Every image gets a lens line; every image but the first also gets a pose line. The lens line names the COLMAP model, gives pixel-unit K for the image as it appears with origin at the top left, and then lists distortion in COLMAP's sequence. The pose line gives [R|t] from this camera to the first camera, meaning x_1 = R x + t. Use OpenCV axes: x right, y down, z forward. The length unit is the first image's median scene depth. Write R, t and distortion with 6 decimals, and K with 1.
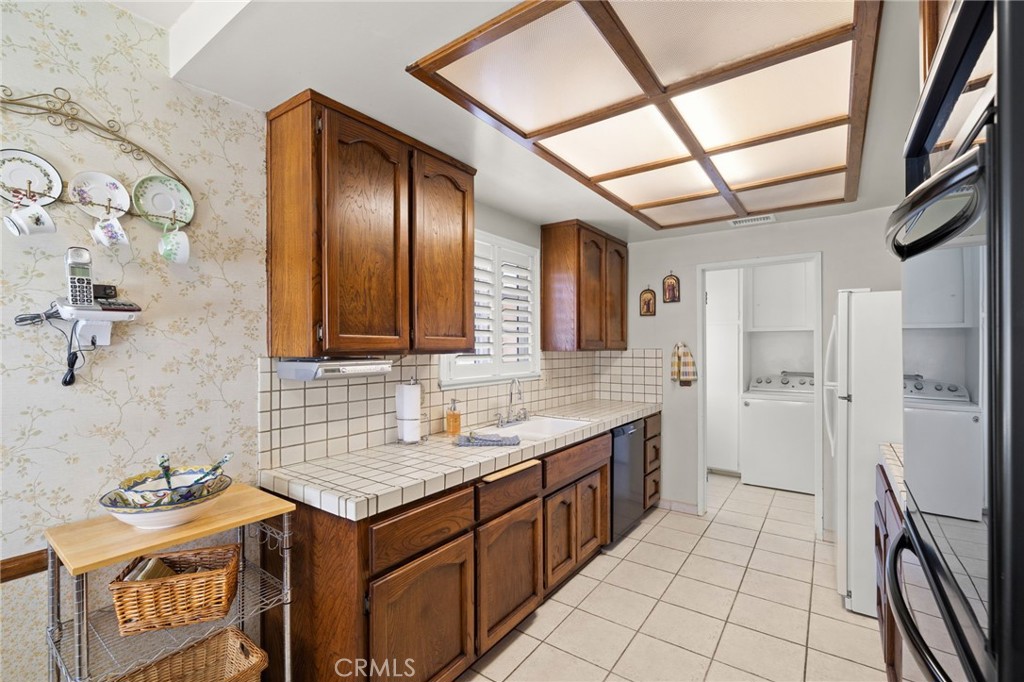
lens RADIAL K [[458.5, 0, 508.0], [0, 458.5, 345.6], [0, 0, 1]] dist [0.001298, -0.000051]
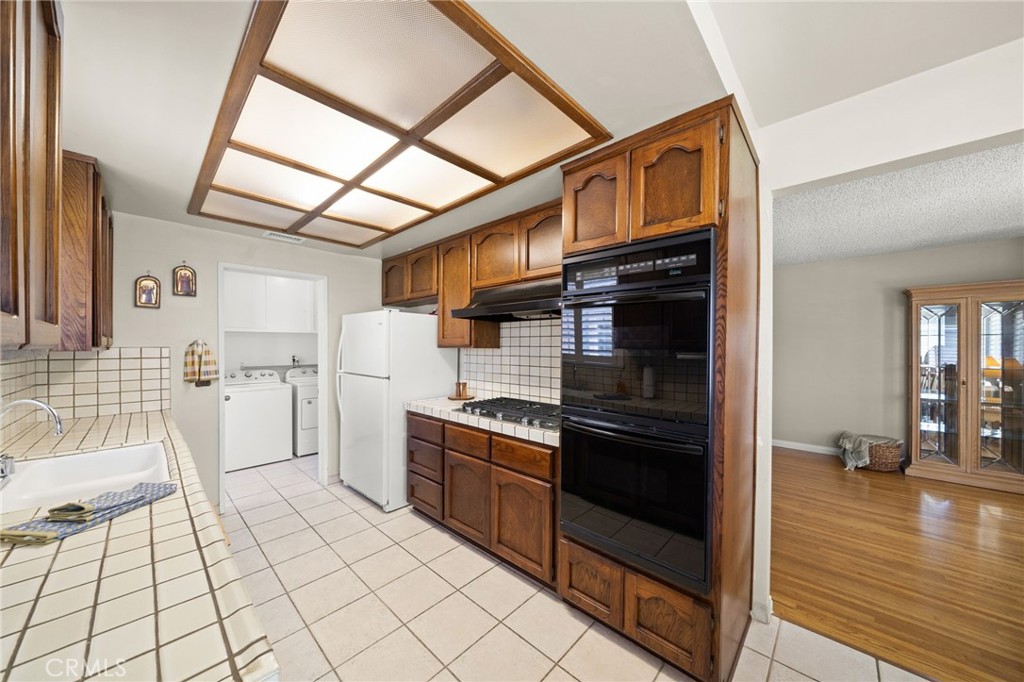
lens RADIAL K [[354.8, 0, 510.1], [0, 354.8, 343.7], [0, 0, 1]] dist [-0.015187, 0.000038]
pose [[0.116906, 0.004472, 0.993133, -0.263647], [-0.001334, 0.999990, -0.004346, 0.002670], [-0.993142, -0.000817, 0.116911, 0.287741]]
